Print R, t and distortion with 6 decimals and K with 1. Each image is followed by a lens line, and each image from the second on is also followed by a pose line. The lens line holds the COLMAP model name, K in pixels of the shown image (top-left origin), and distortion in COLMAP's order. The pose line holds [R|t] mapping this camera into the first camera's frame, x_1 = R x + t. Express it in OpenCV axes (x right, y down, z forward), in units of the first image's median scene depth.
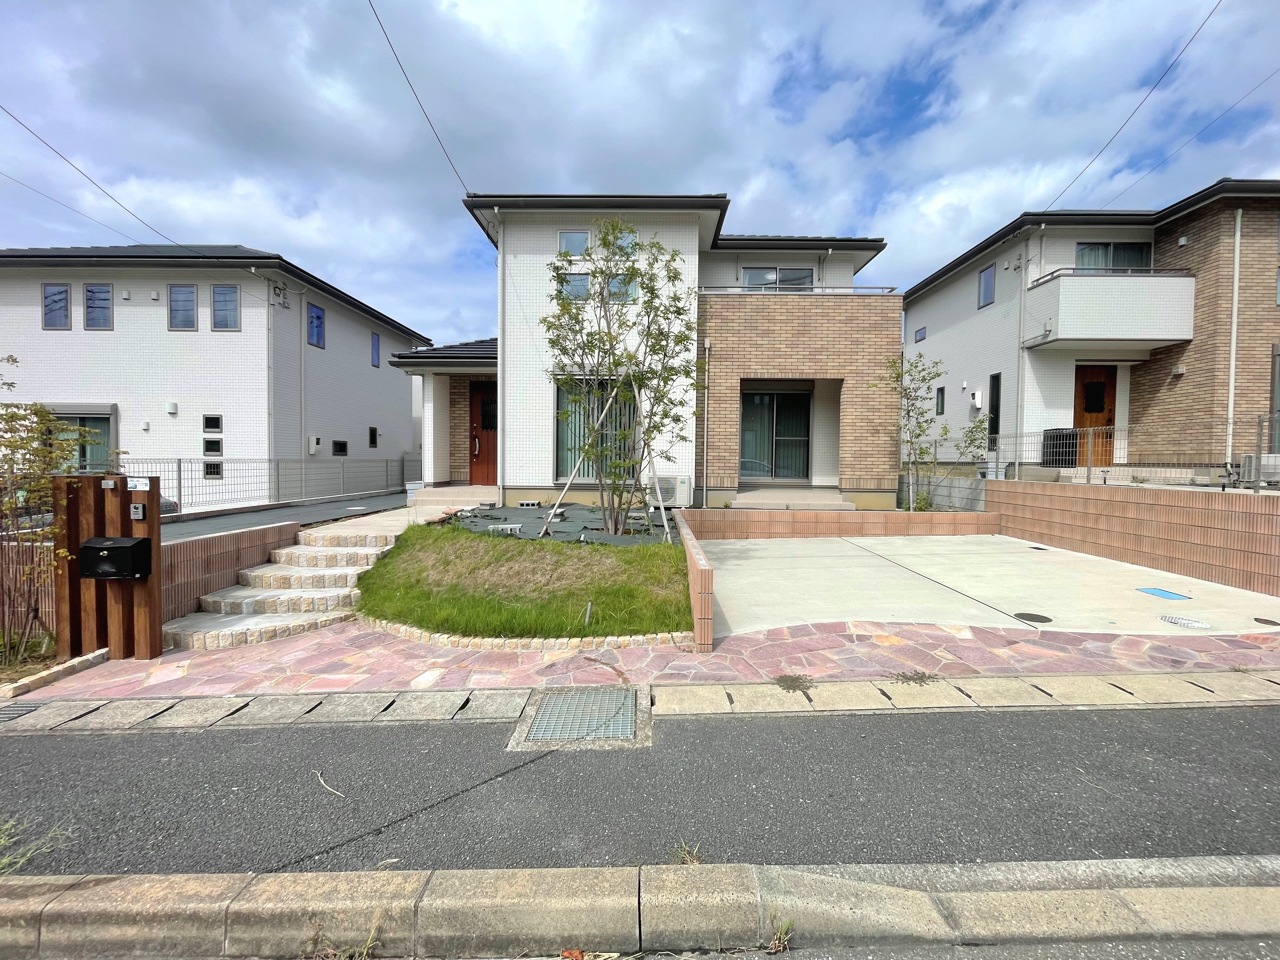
lens RADIAL K [[516.7, 0, 638.4], [0, 516.7, 475.9], [0, 0, 1]] dist [-0.009234, 0.002875]
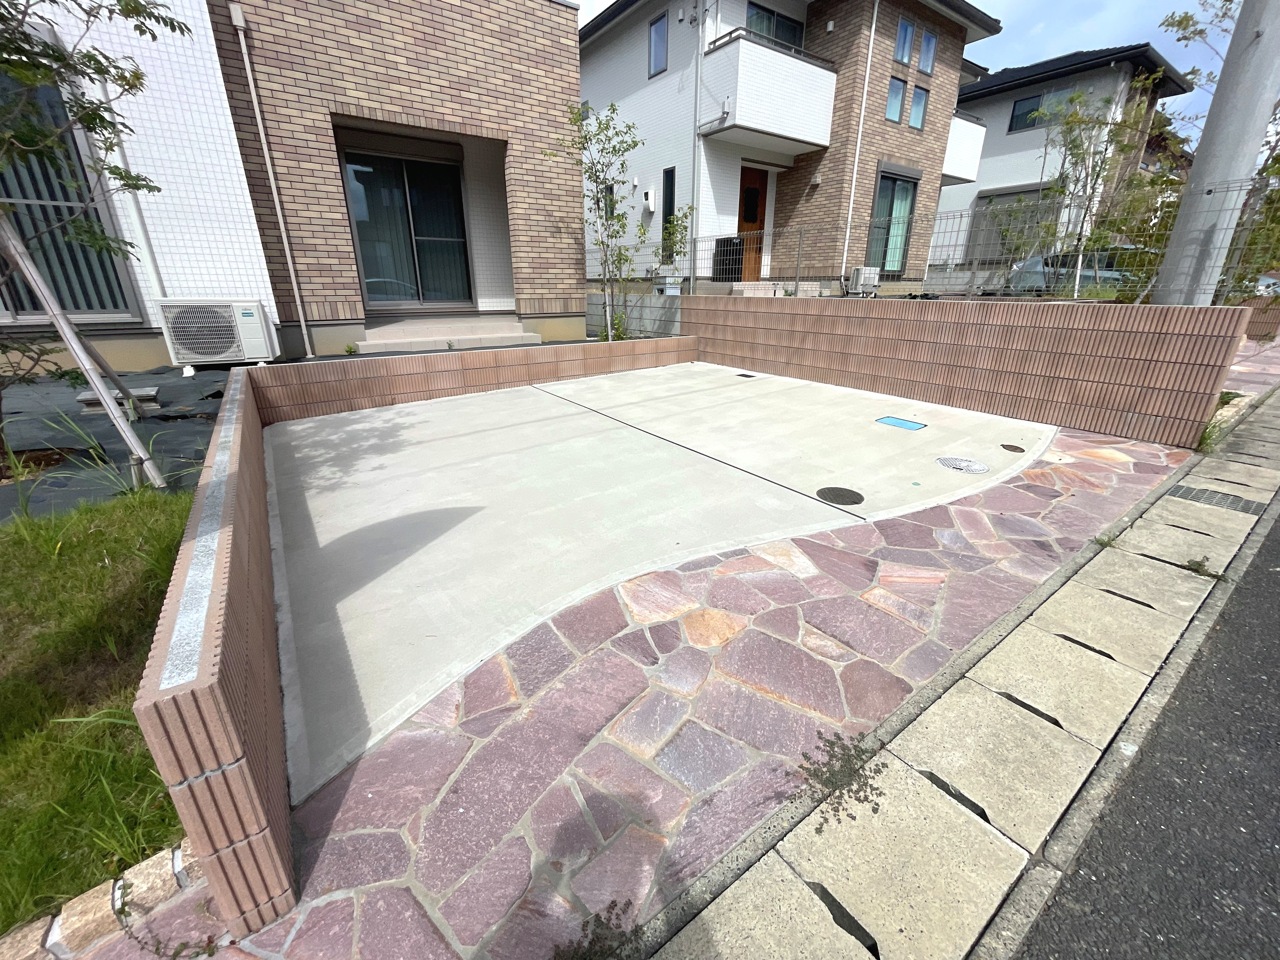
lens RADIAL K [[516.7, 0, 640.4], [0, 516.7, 476.2], [0, 0, 1]] dist [-0.009234, 0.002875]
pose [[0.804108, -0.215350, 0.554108, 0.077825], [0.027115, 0.944398, 0.327684, 0.006691], [-0.593865, -0.248469, 0.765237, 0.290838]]
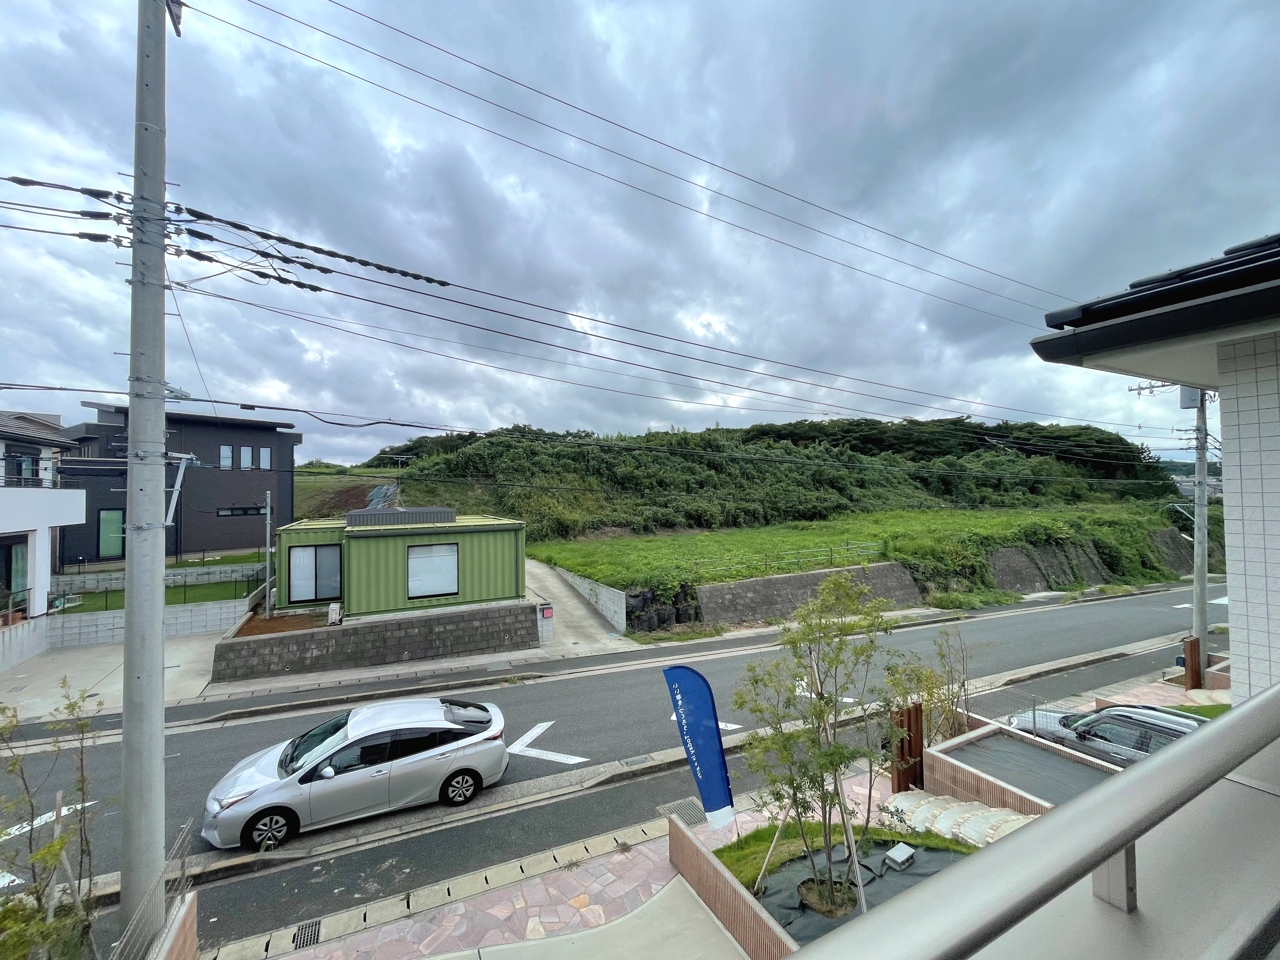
lens RADIAL K [[516.7, 0, 641.3], [0, 516.7, 477.8], [0, 0, 1]] dist [-0.009234, 0.002875]
pose [[-0.879602, -0.007774, -0.475647, 0.459471], [-0.008027, 0.999967, -0.001500, -0.425368], [0.475643, 0.002499, -0.879635, 1.051876]]
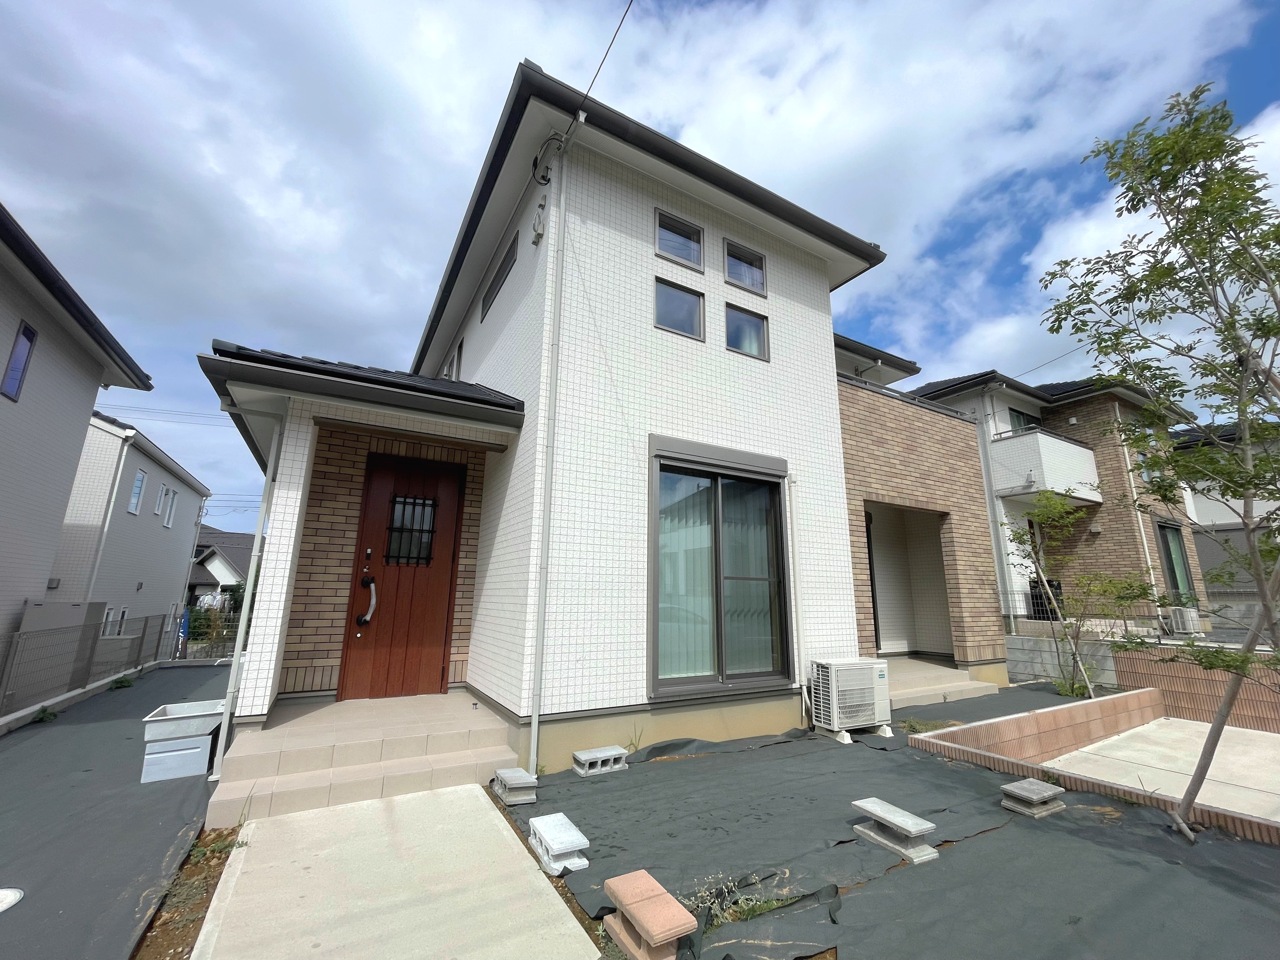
lens RADIAL K [[516.7, 0, 633.9], [0, 516.7, 473.0], [0, 0, 1]] dist [-0.009234, 0.002875]
pose [[0.856344, 0.118701, 0.502578, -0.411228], [0.014863, 0.967155, -0.253752, -0.056775], [-0.516191, 0.224769, 0.826454, 0.598244]]
